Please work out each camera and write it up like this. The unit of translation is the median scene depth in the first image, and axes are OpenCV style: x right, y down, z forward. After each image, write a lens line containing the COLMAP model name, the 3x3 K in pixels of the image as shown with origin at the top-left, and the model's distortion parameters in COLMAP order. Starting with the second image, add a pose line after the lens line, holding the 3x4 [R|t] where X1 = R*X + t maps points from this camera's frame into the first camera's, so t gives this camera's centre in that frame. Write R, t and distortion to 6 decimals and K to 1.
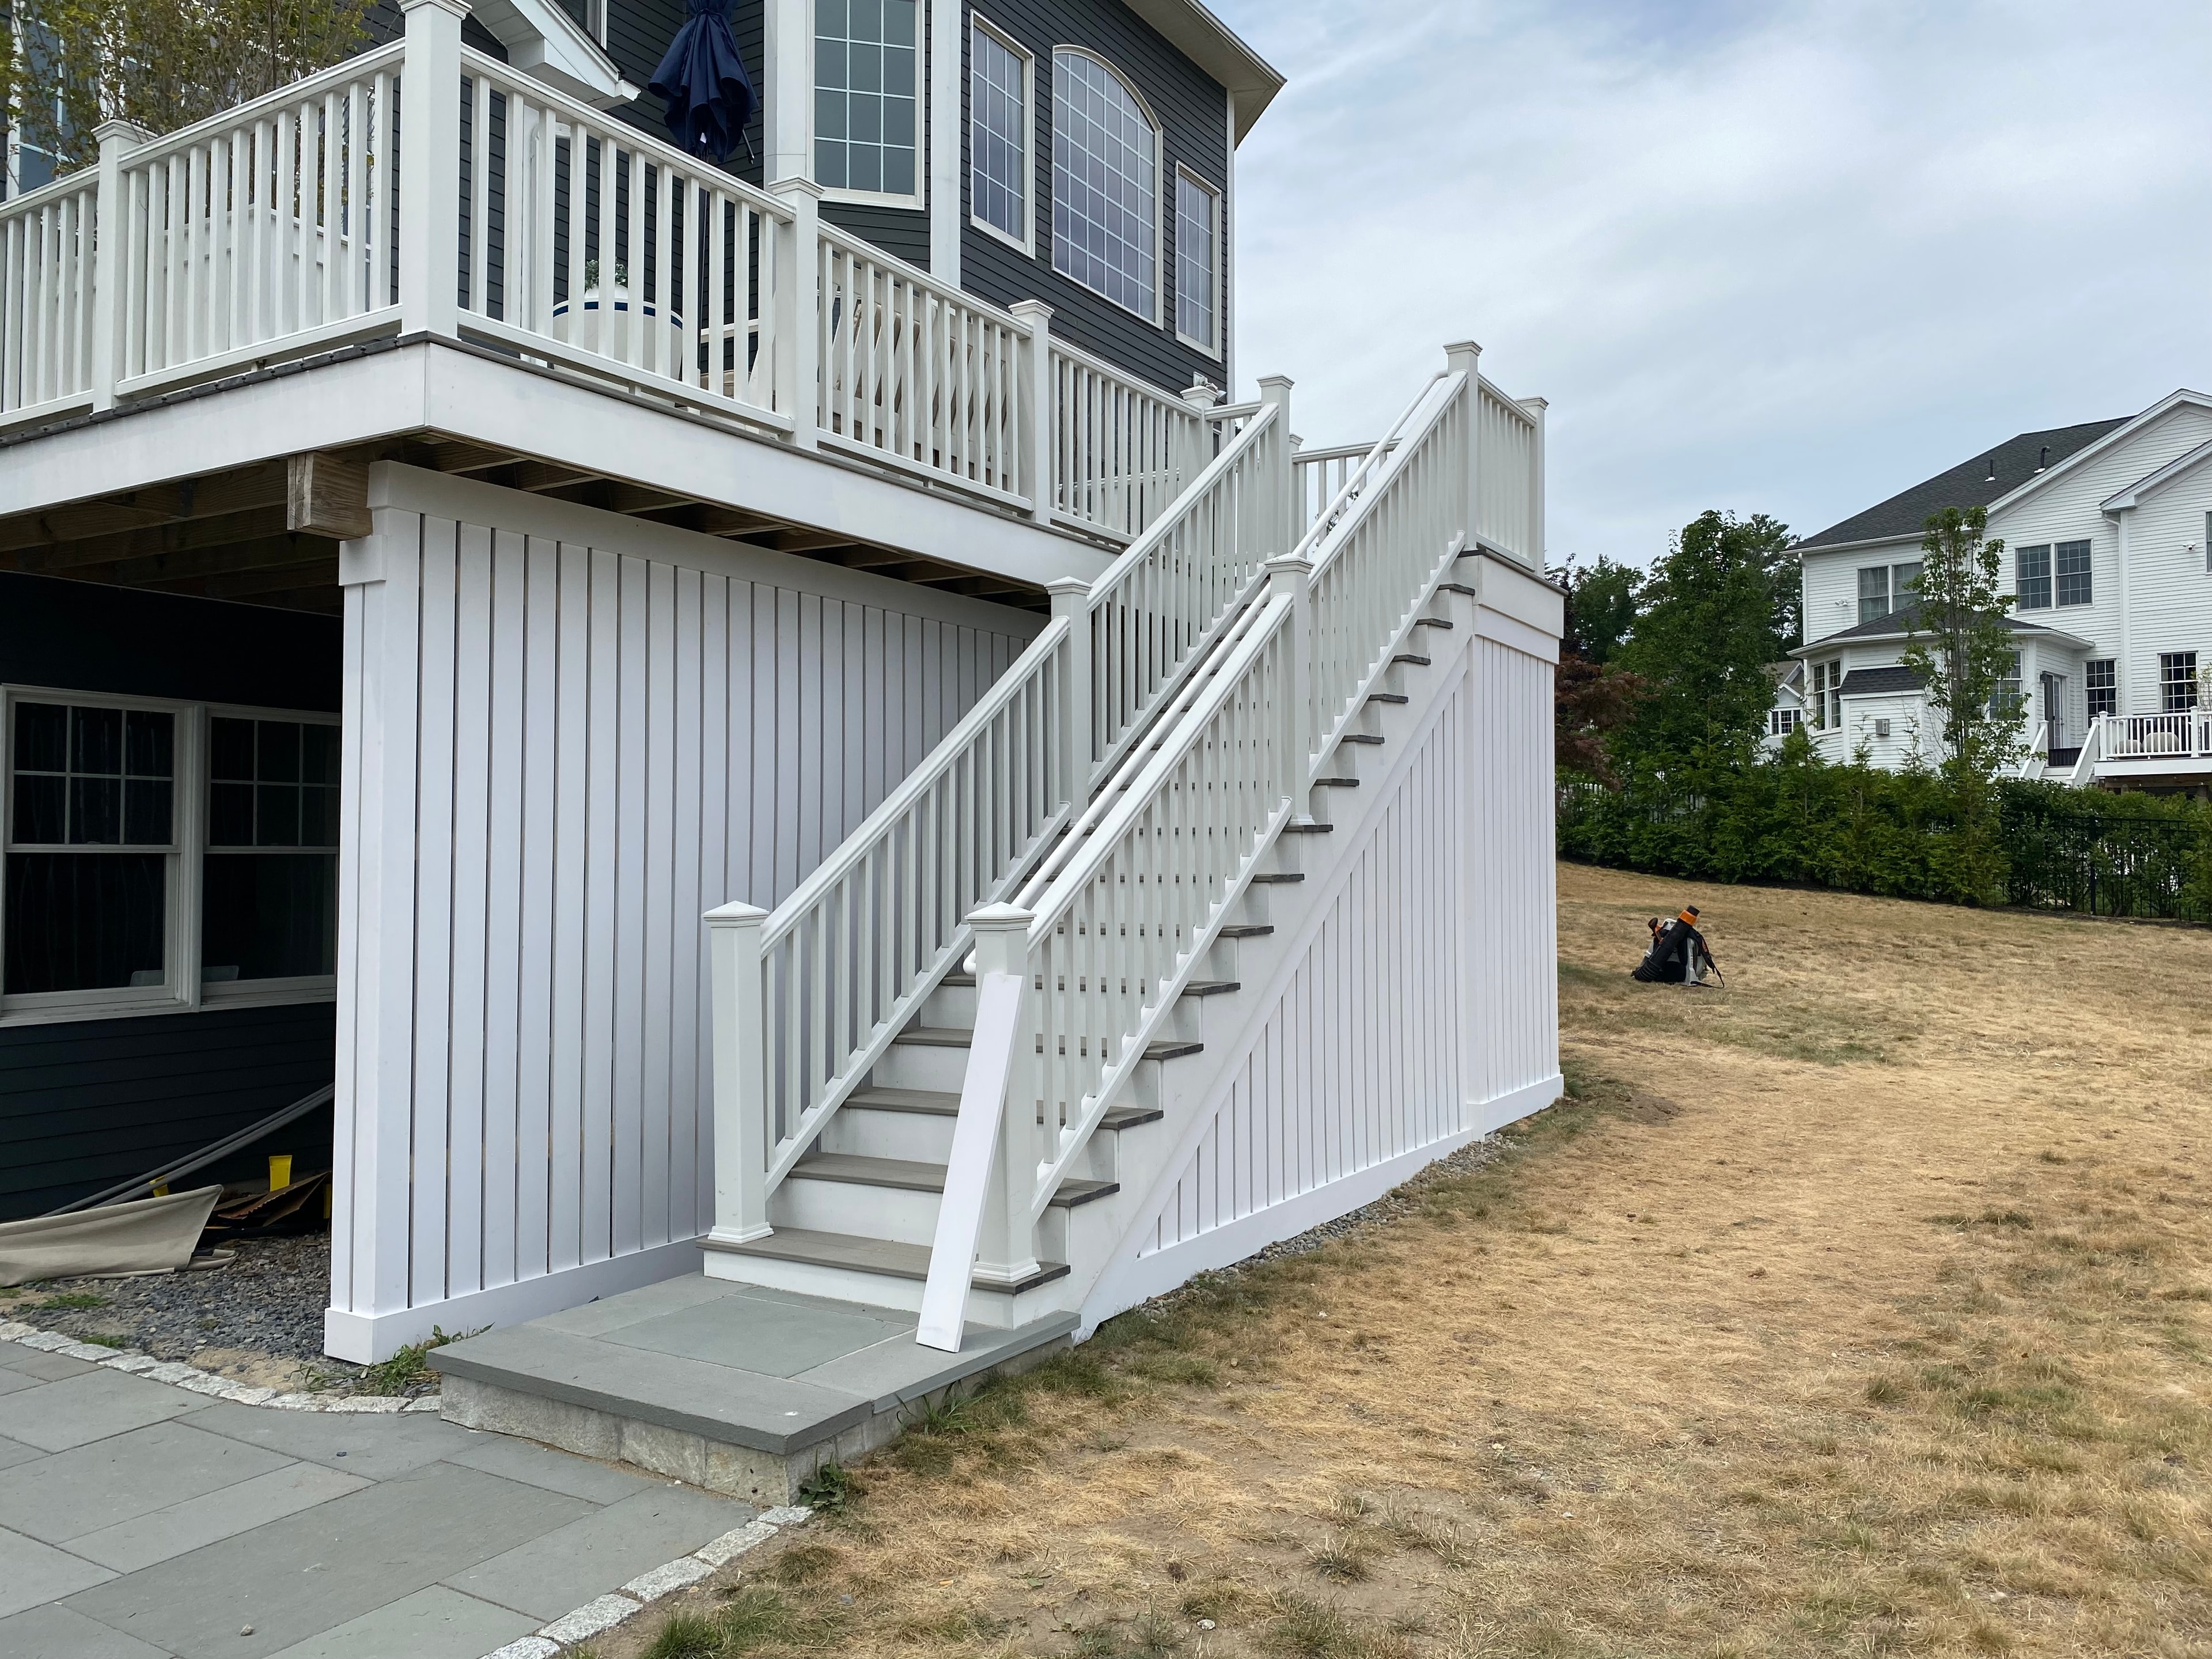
lens RADIAL K [[1674.4, 0, 1114.0], [0, 1674.4, 821.7], [0, 0, 1]] dist [0.007731, -0.005651]
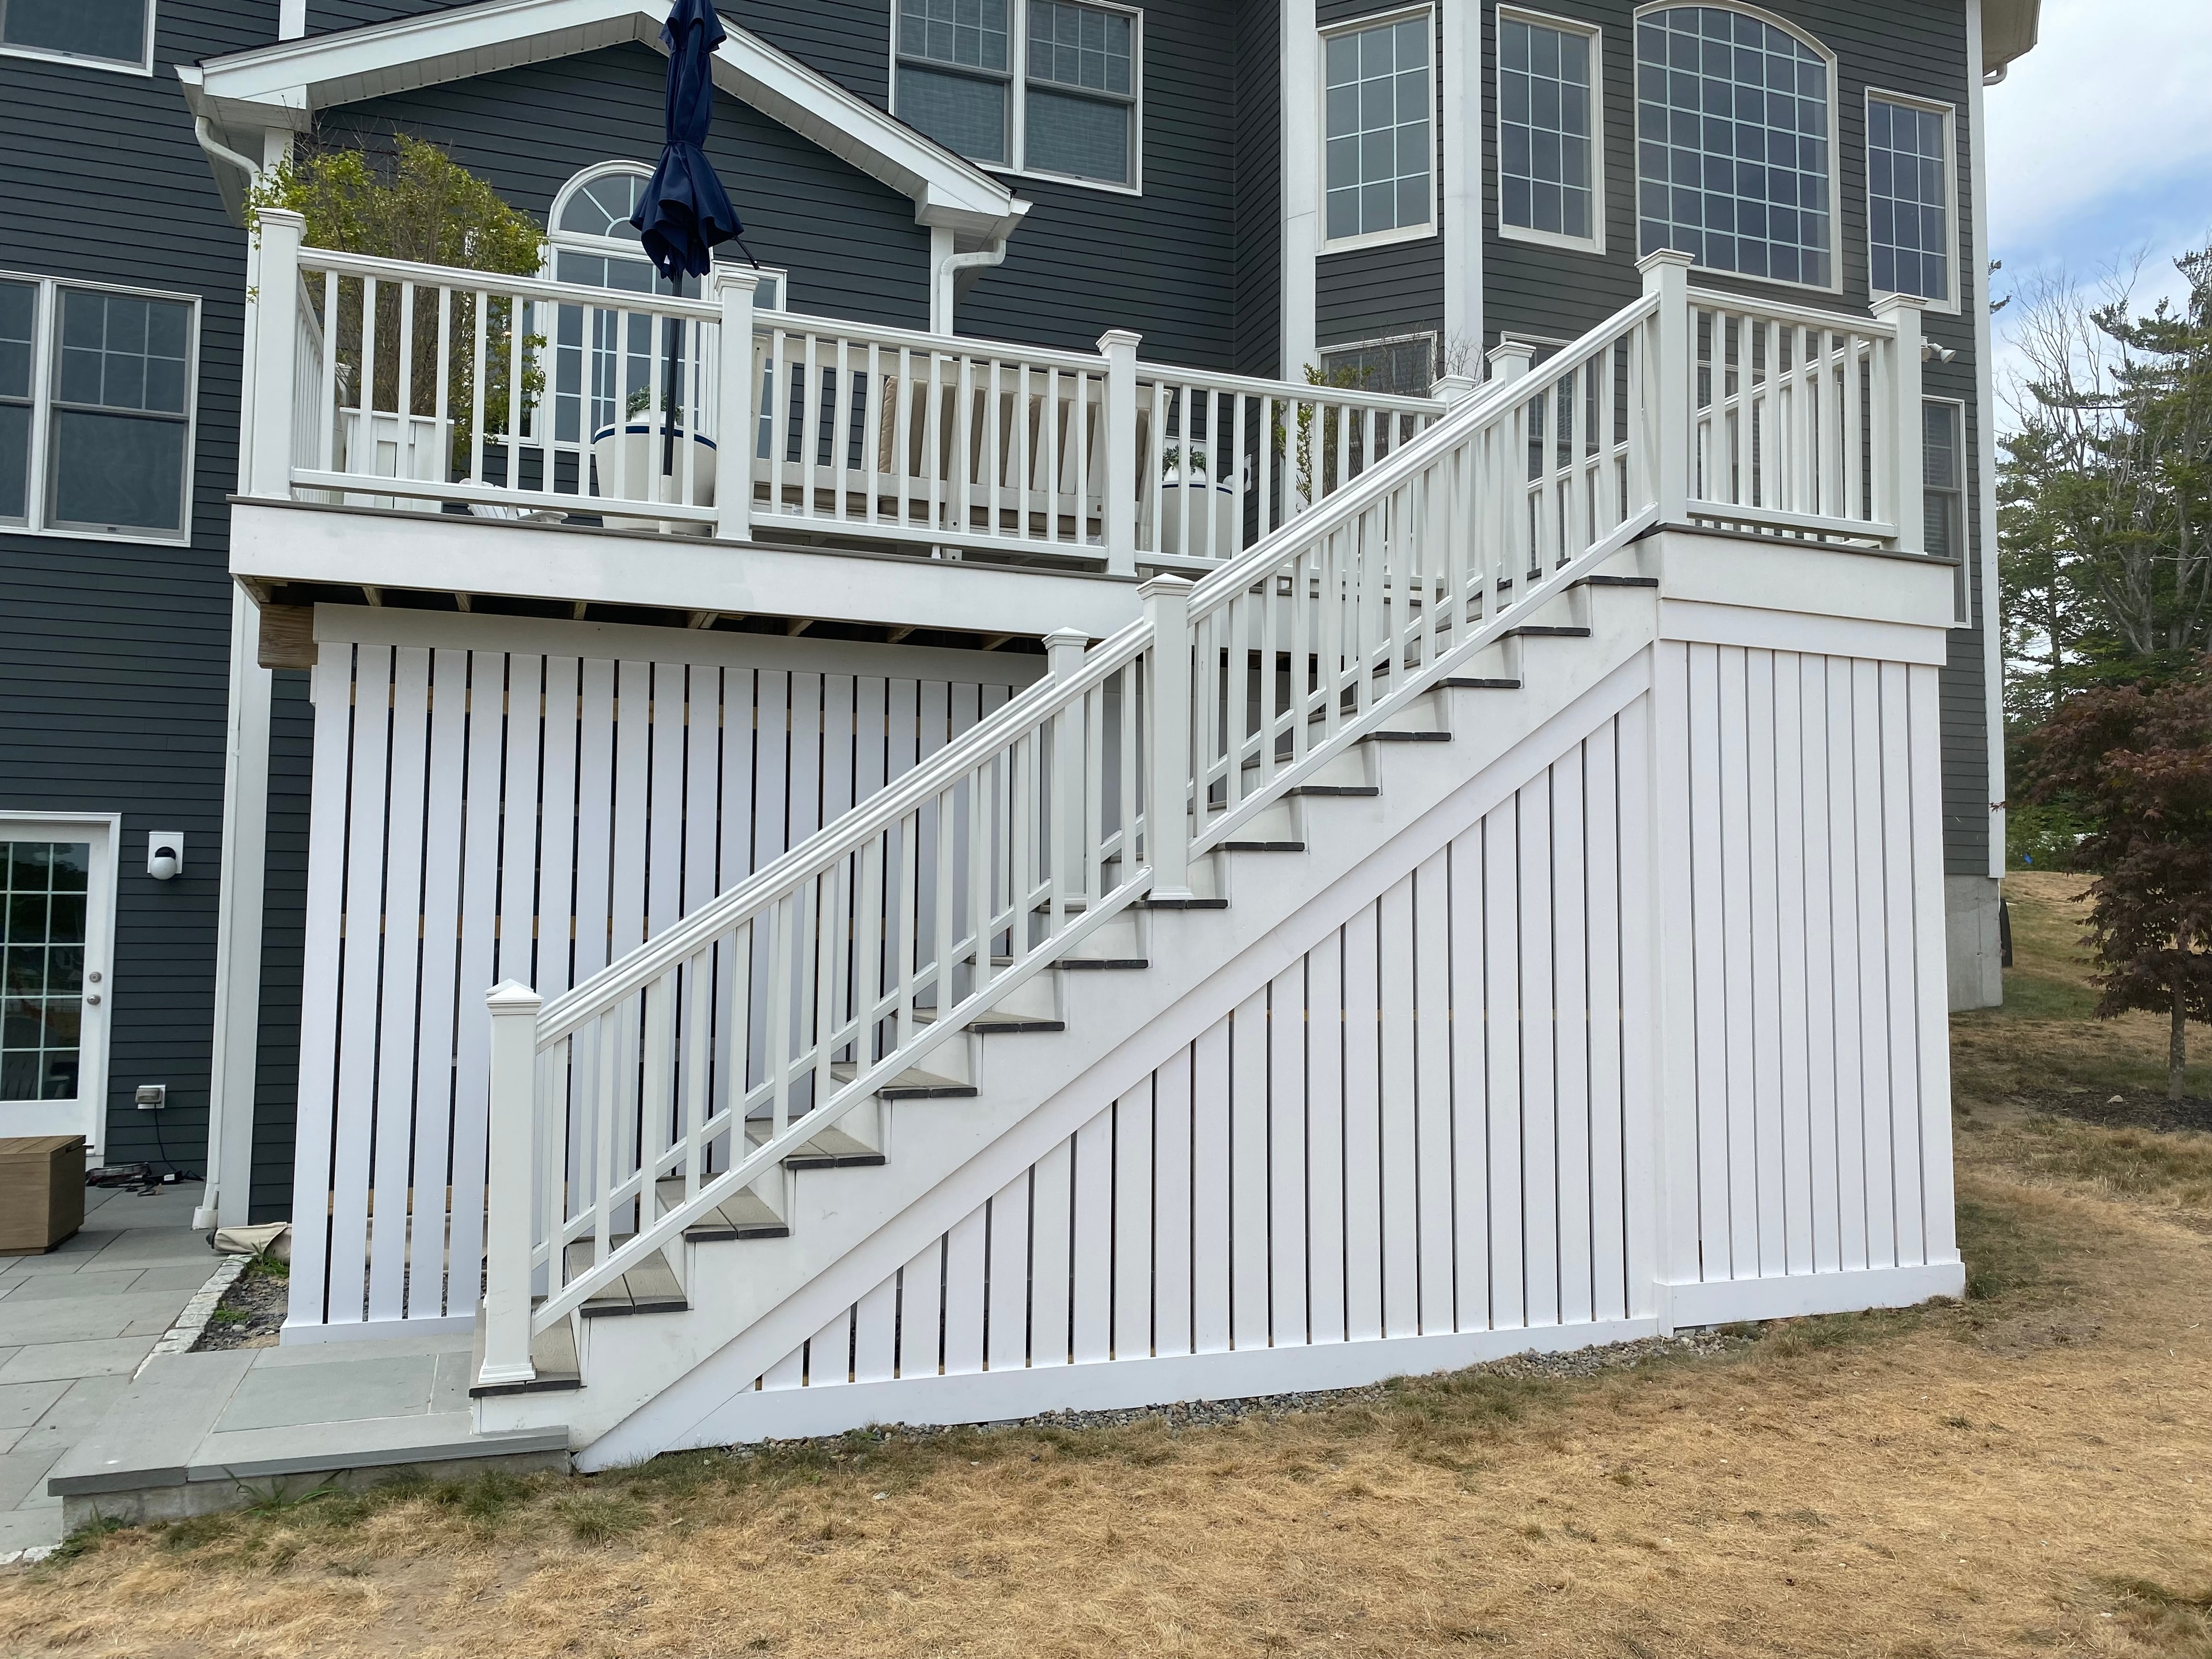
lens RADIAL K [[1674.4, 0, 1110.3], [0, 1674.4, 832.2], [0, 0, 1]] dist [0.007731, -0.005651]
pose [[0.782168, -0.034096, -0.622134, 0.613178], [0.009259, 0.999027, -0.043111, 0.003804], [0.622999, 0.027960, 0.781723, 0.346542]]
